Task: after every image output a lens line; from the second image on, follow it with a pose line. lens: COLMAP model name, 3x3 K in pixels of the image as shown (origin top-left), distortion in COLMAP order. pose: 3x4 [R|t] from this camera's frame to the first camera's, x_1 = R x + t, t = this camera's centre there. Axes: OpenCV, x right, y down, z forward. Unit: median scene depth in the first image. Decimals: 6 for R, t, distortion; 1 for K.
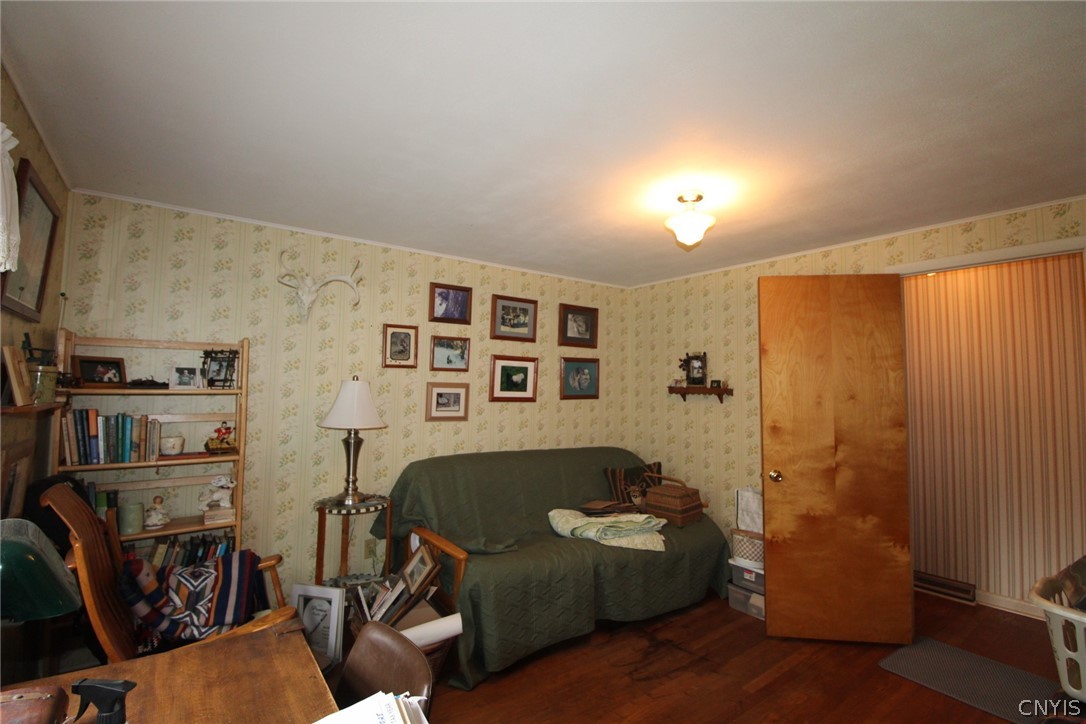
lens RADIAL K [[498.5, 0, 544.5], [0, 498.5, 355.2], [0, 0, 1]] dist [-0.008615, -0.008355]
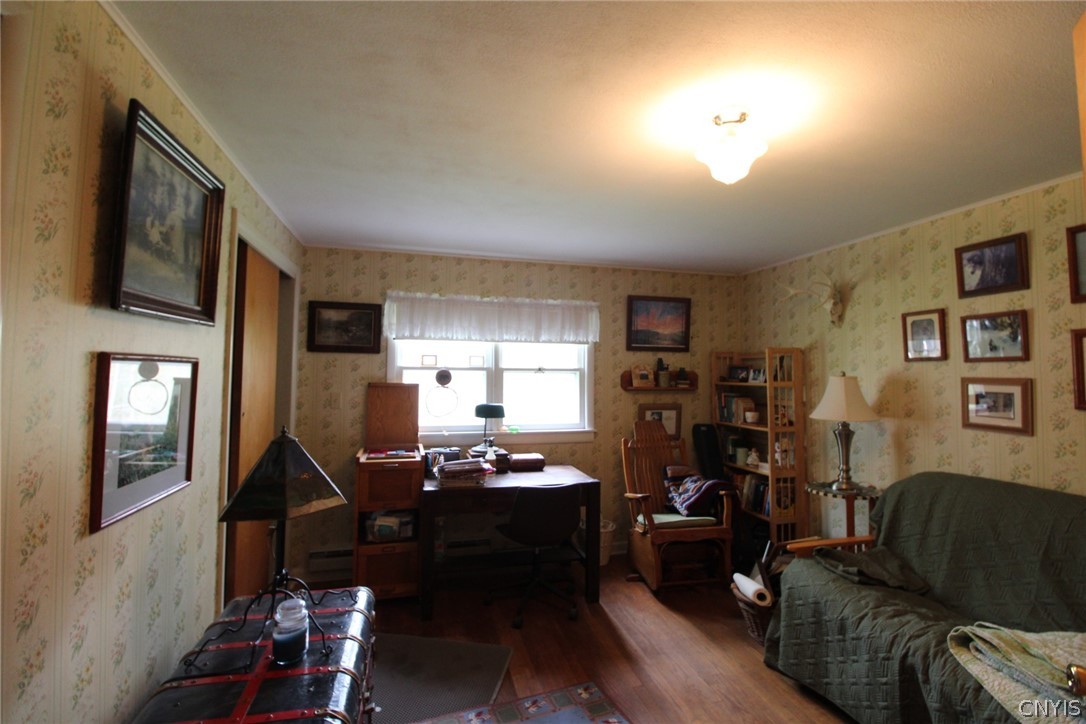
lens RADIAL K [[498.5, 0, 543.8], [0, 498.5, 367.9], [0, 0, 1]] dist [-0.008615, -0.008355]
pose [[-0.384593, -0.026156, -0.922716, 0.699344], [0.043942, 0.997947, -0.046603, 0.045142], [0.922040, -0.058469, -0.382654, 0.671168]]
